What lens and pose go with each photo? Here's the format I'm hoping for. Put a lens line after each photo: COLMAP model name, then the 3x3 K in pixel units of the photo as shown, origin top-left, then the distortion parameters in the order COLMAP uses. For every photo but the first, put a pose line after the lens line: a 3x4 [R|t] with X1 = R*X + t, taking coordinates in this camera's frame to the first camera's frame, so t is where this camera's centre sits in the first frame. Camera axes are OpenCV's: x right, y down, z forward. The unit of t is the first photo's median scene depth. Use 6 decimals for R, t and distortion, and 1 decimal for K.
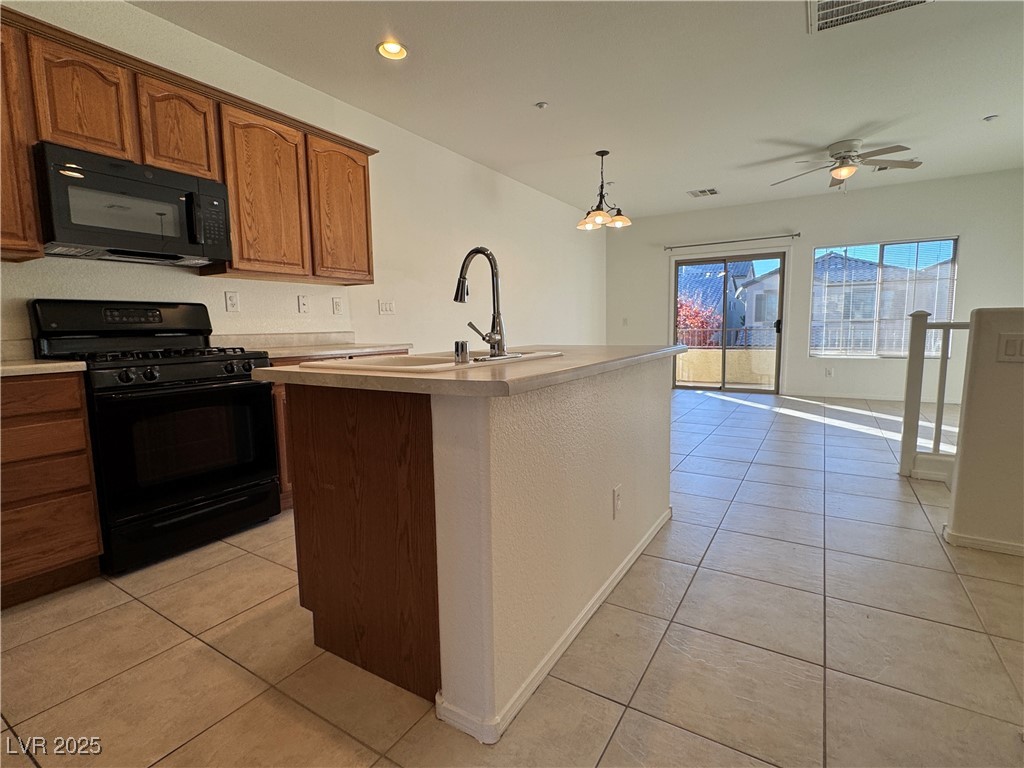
lens RADIAL K [[494.5, 0, 510.0], [0, 494.5, 383.0], [0, 0, 1]] dist [-0.001374, -0.000633]
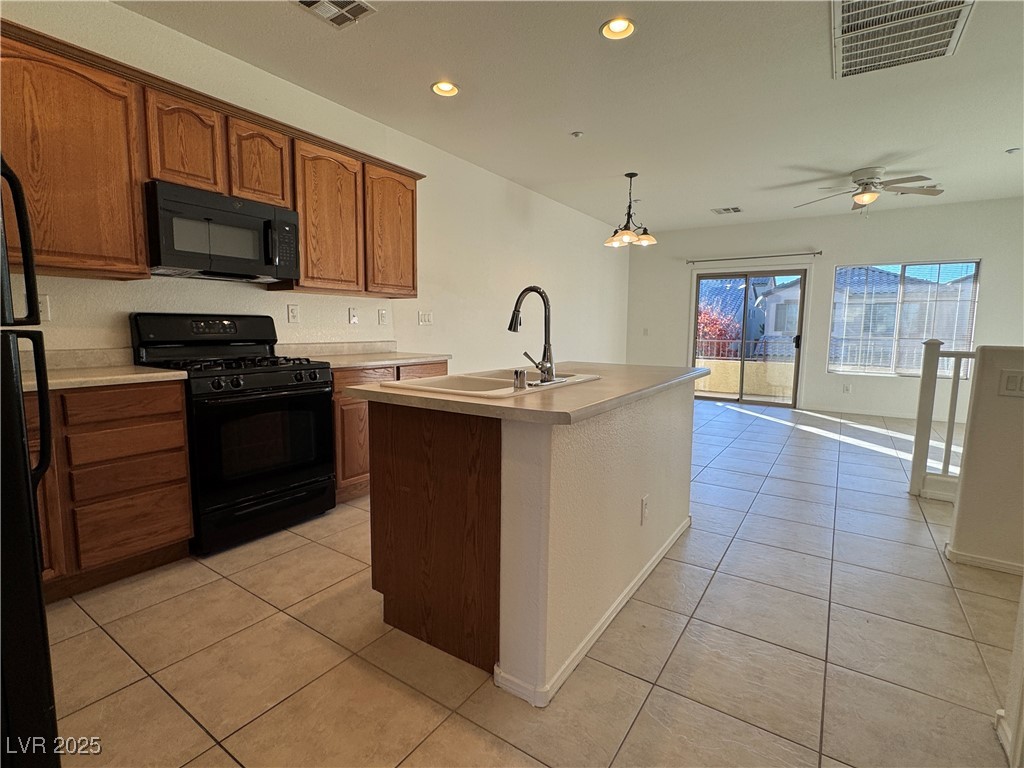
lens RADIAL K [[493.5, 0, 507.2], [0, 493.5, 382.3], [0, 0, 1]] dist [-0.002484, 0.000092]
pose [[0.998952, 0.031134, -0.033558, -0.040582], [-0.031181, 0.999513, -0.000881, -0.024039], [0.033514, 0.001926, 0.999436, -0.080974]]
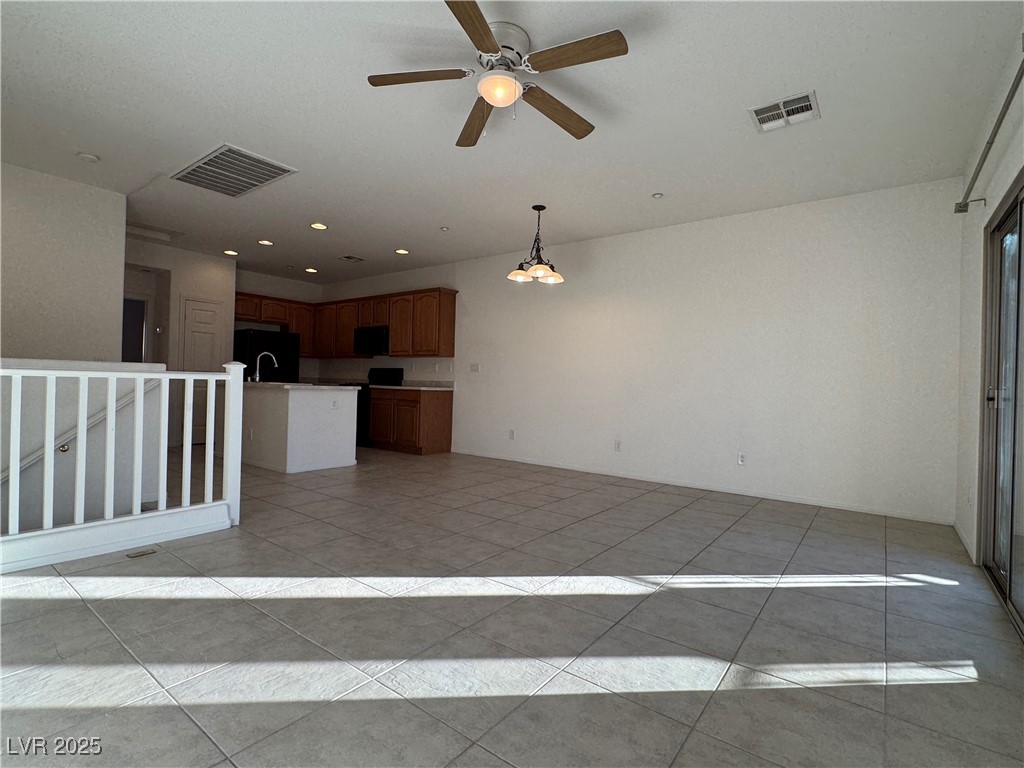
lens RADIAL K [[493.5, 0, 512.5], [0, 493.5, 383.8], [0, 0, 1]] dist [-0.002484, 0.000092]
pose [[-0.082912, 0.012947, -0.996473, 1.765516], [-0.141605, 0.989617, 0.024640, -0.203301], [0.986445, 0.143148, -0.080218, 1.618773]]
